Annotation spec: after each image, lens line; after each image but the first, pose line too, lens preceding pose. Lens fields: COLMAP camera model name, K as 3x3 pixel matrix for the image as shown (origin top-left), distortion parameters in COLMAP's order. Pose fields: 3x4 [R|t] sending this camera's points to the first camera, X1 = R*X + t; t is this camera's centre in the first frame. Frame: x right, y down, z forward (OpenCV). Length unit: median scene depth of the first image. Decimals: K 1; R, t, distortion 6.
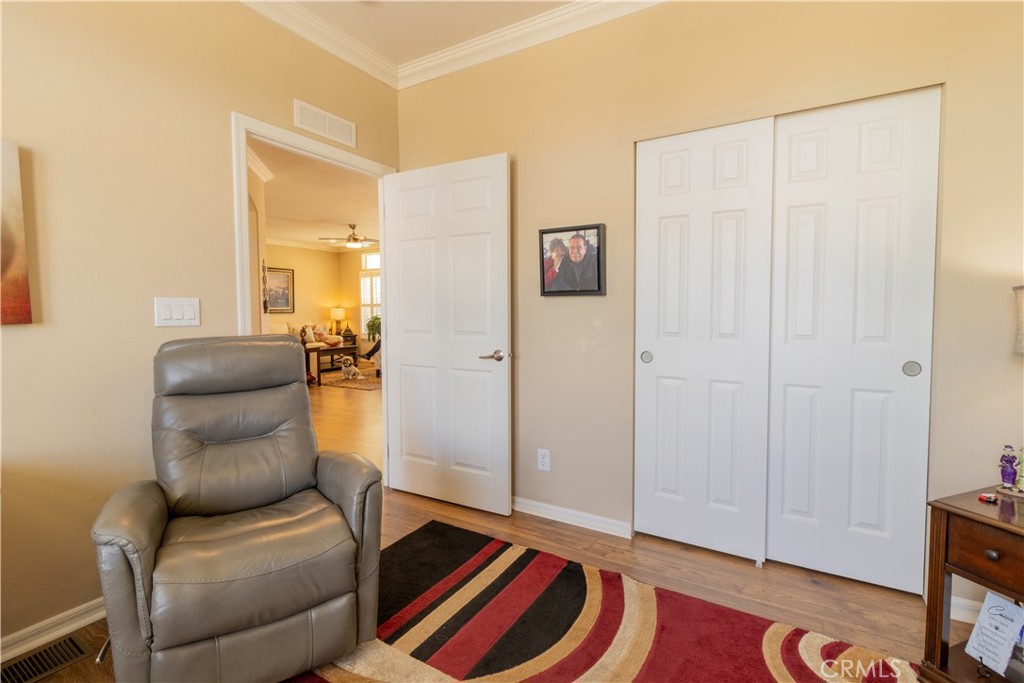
lens RADIAL K [[471.1, 0, 512.0], [0, 471.1, 341.5], [0, 0, 1]] dist [-0.000189, -0.000044]
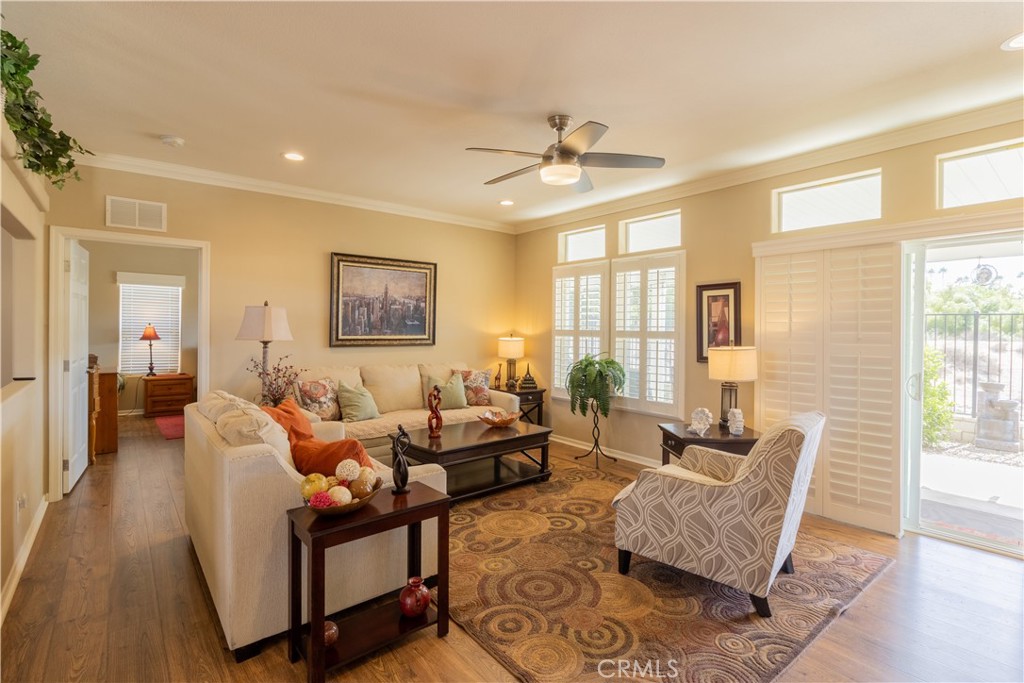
lens RADIAL K [[493.5, 0, 512.0], [0, 493.5, 341.5], [0, 0, 1]] dist [0.000255, 0.000050]
pose [[0.938748, 0.022666, -0.343859, -0.187671], [-0.036368, 0.998778, -0.033451, -0.049066], [0.342681, 0.043907, 0.938425, 0.504085]]
